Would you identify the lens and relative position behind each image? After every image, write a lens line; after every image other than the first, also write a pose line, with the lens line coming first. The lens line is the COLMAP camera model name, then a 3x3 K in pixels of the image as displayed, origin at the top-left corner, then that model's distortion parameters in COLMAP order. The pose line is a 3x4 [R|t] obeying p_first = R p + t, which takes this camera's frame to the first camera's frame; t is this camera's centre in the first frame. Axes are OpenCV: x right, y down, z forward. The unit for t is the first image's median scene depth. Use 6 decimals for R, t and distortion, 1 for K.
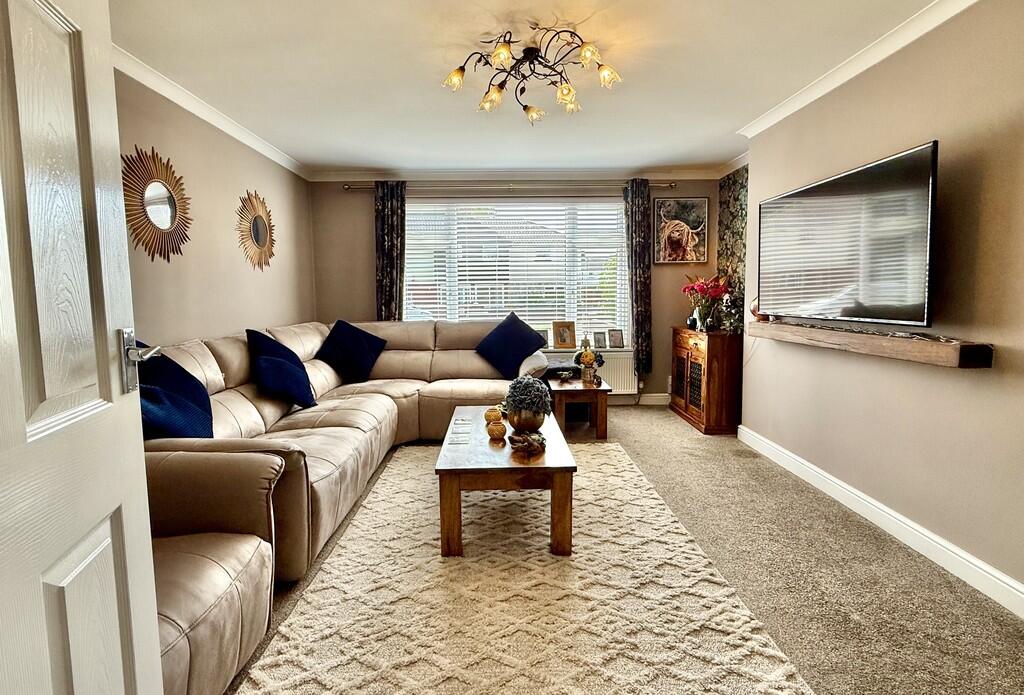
lens RADIAL K [[475.2, 0, 511.7], [0, 475.2, 345.4], [0, 0, 1]] dist [0.003950, 0.000092]
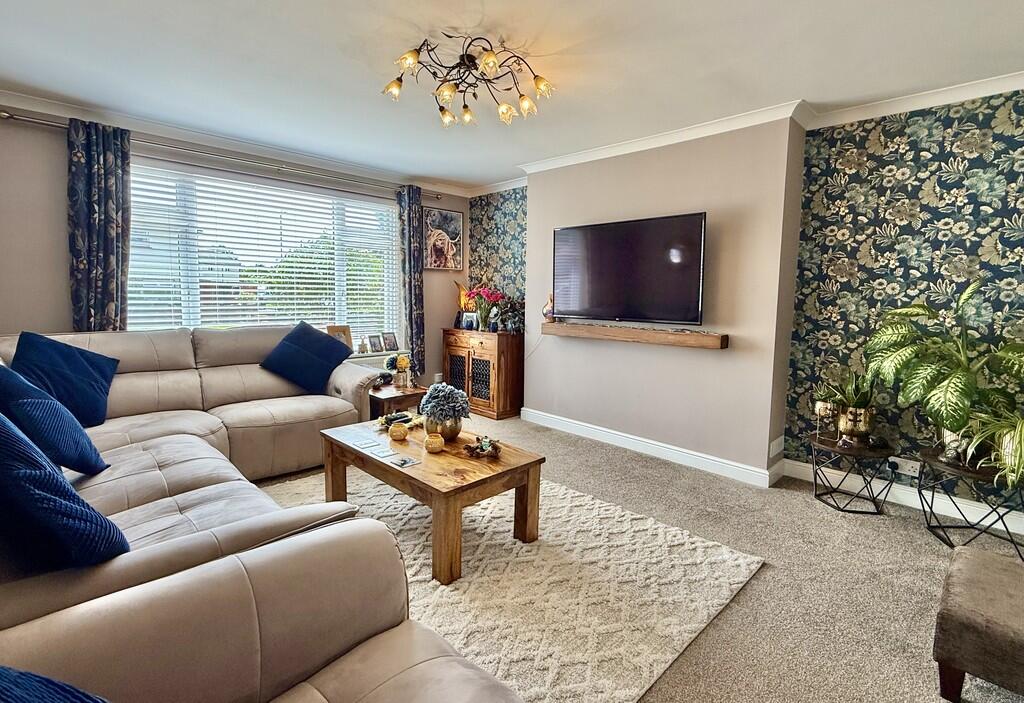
lens RADIAL K [[475.3, 0, 512.9], [0, 475.3, 348.1], [0, 0, 1]] dist [0.003282, -0.001349]
pose [[0.728449, -0.056001, 0.682808, -0.307042], [0.051535, 0.998309, 0.026897, -0.016081], [-0.683159, 0.015596, 0.730103, 0.108236]]
